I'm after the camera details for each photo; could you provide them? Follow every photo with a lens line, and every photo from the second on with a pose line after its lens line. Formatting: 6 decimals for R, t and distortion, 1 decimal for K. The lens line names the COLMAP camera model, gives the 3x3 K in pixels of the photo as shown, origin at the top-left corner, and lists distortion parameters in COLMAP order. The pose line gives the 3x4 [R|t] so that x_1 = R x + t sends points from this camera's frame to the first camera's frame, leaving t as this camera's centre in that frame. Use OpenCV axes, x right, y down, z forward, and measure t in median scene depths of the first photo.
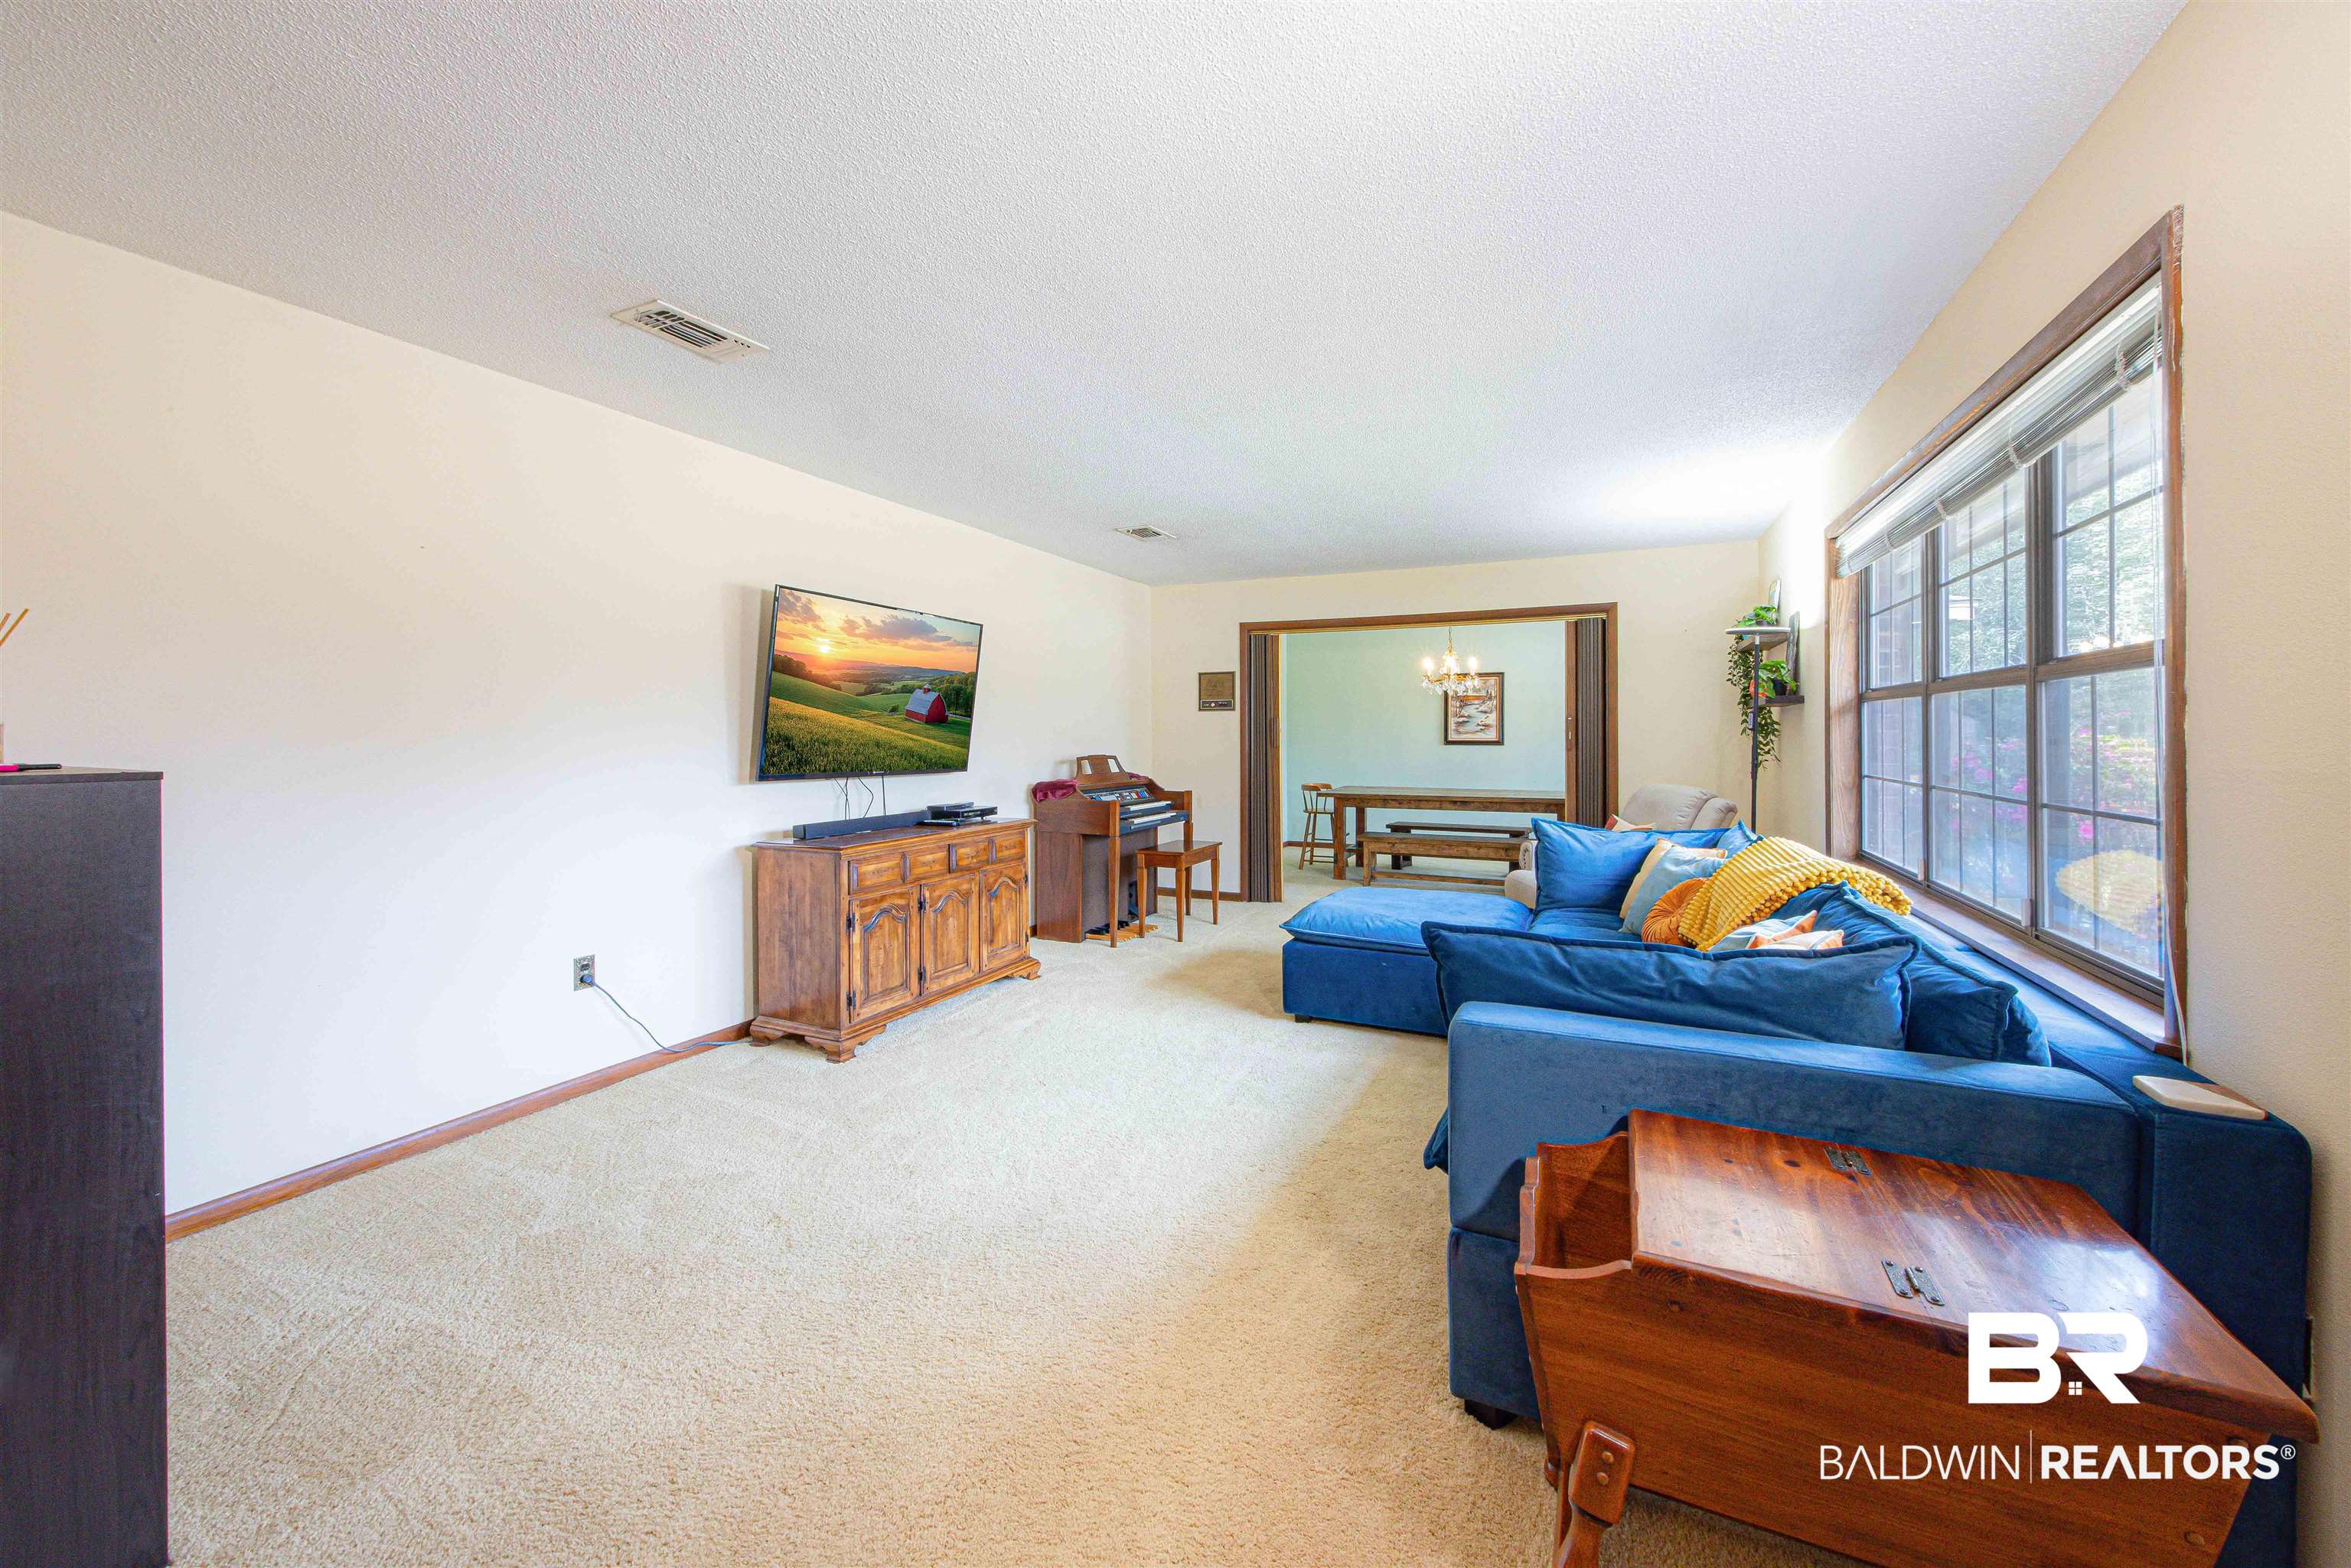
lens RADIAL K [[908.5, 0, 1172.9], [0, 908.5, 738.8], [0, 0, 1]] dist [-0.000277, -0.000009]
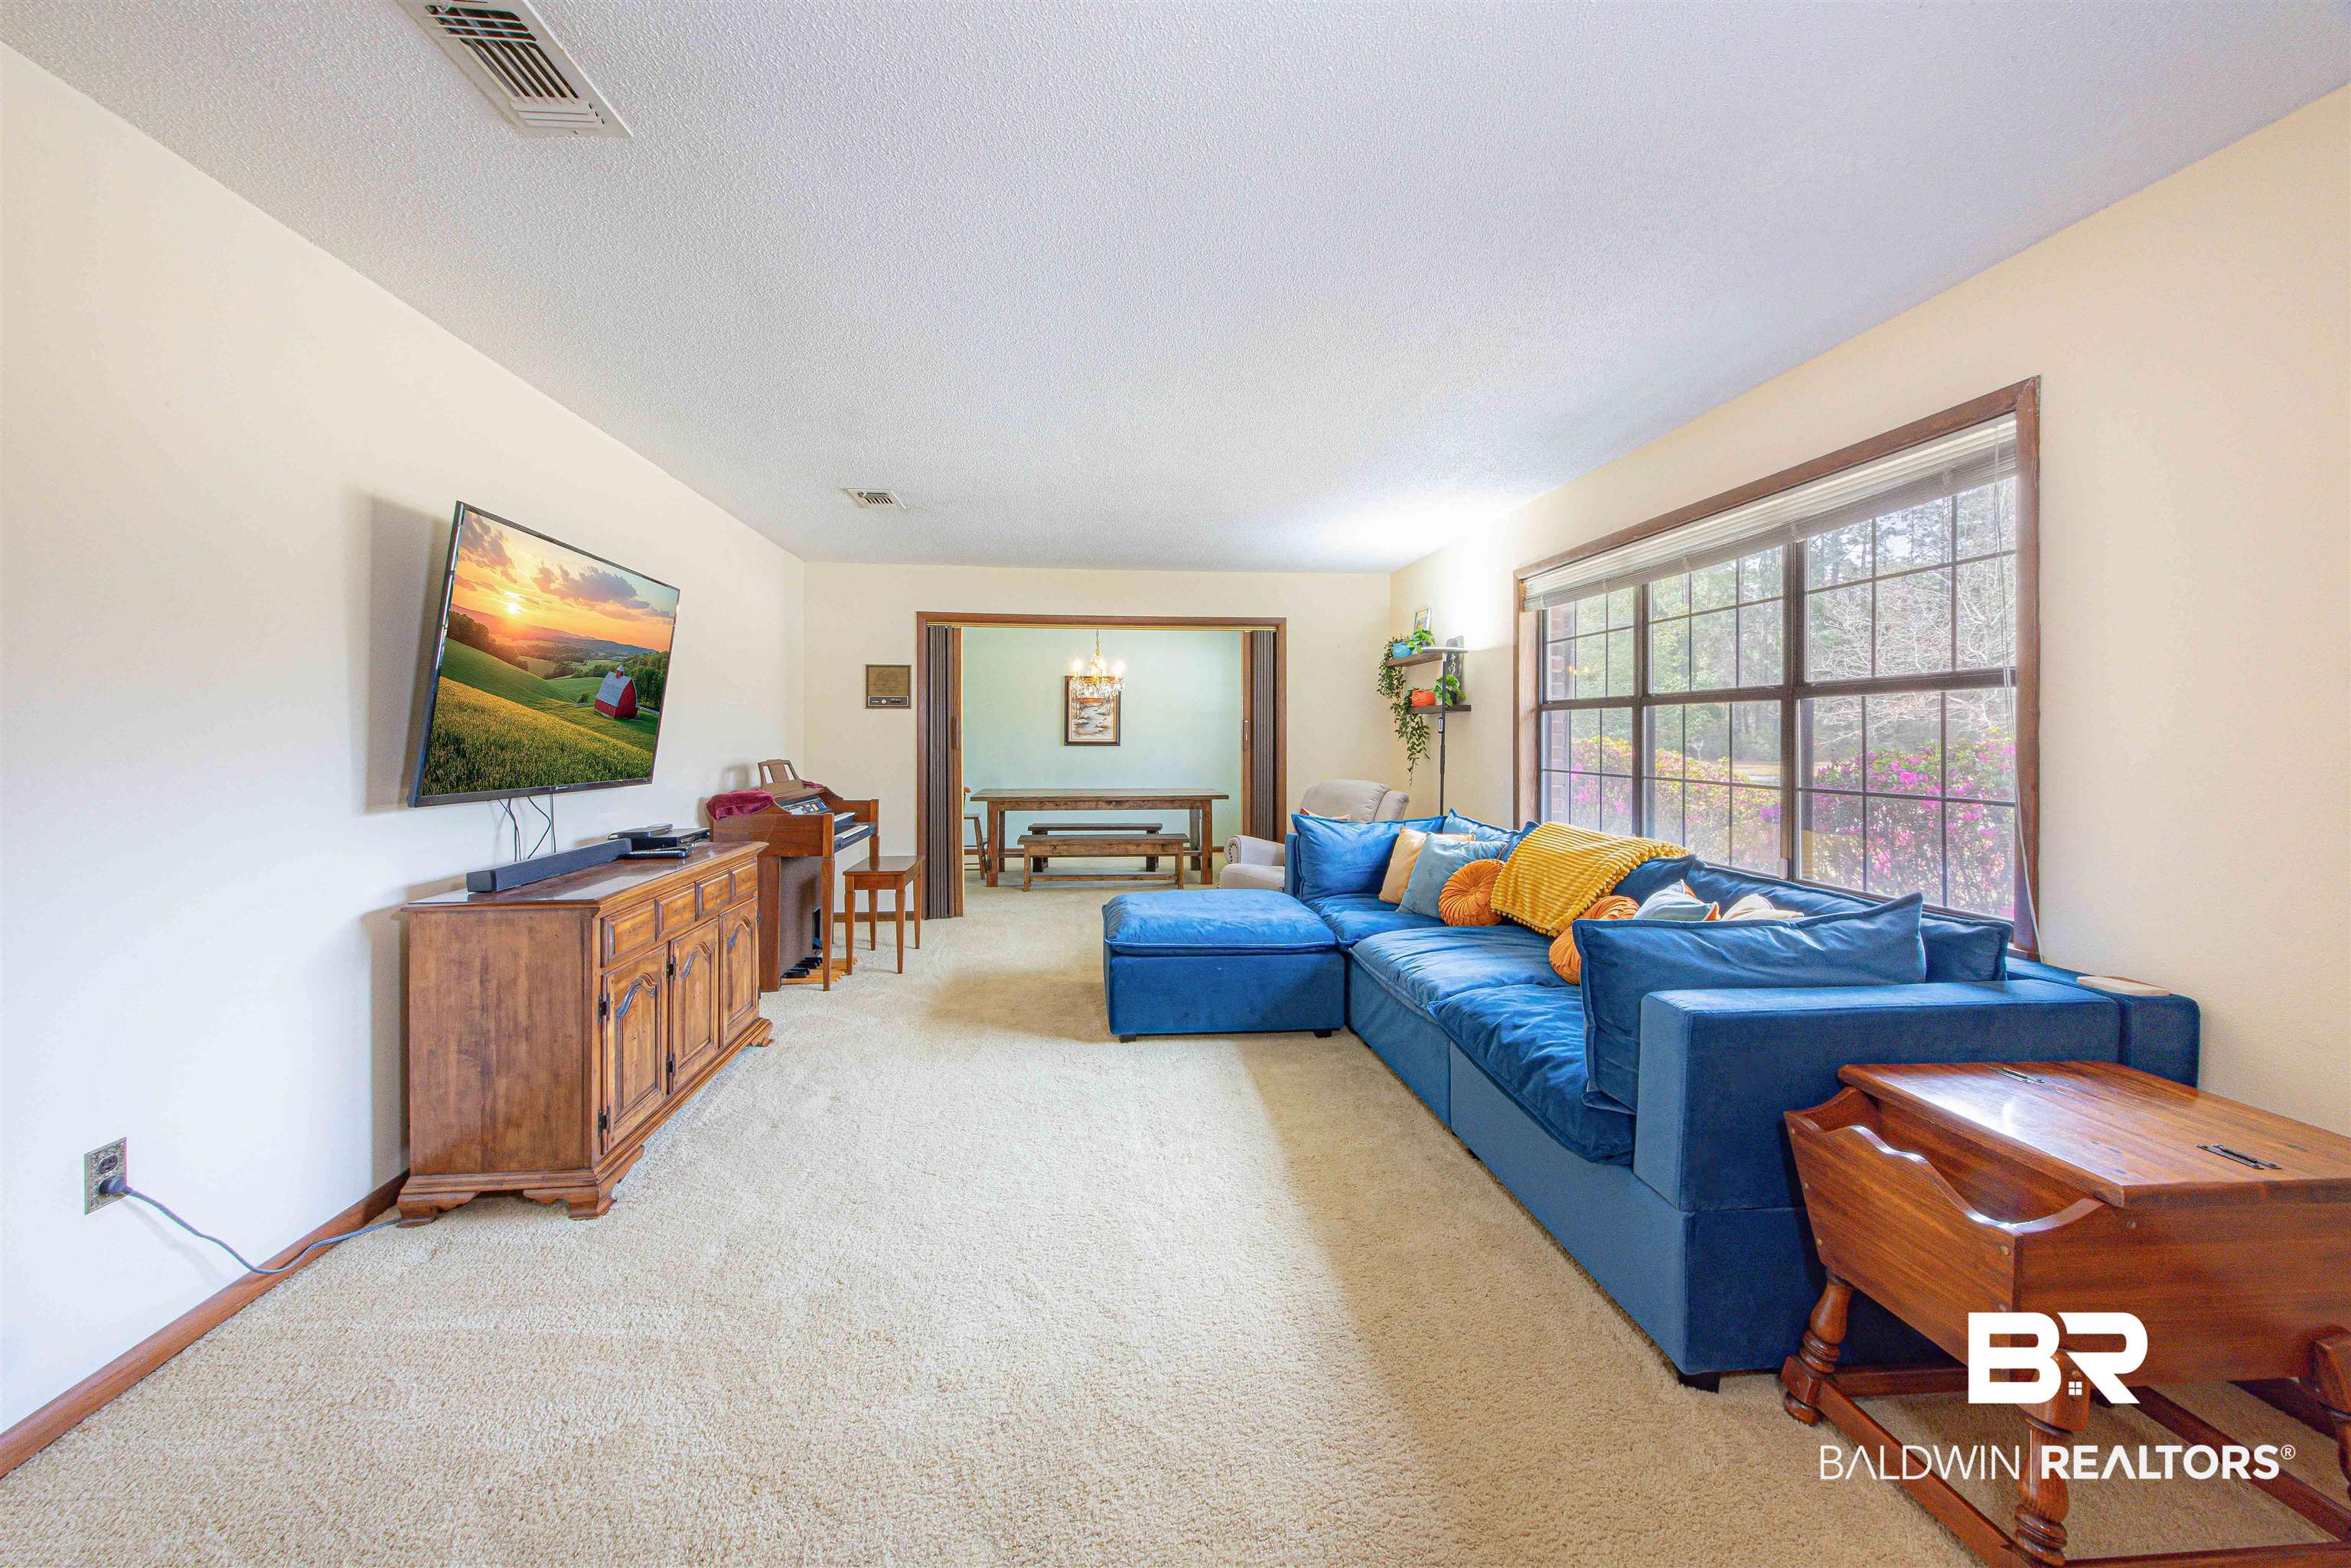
lens RADIAL K [[908.6, 0, 1173.3], [0, 908.6, 729.7], [0, 0, 1]] dist [0.001385, 0.000259]
pose [[0.859696, 0.005881, 0.510772, -0.296920], [-0.000580, 0.999944, -0.010538, -0.001166], [-0.510806, 0.008763, 0.859652, 0.163039]]
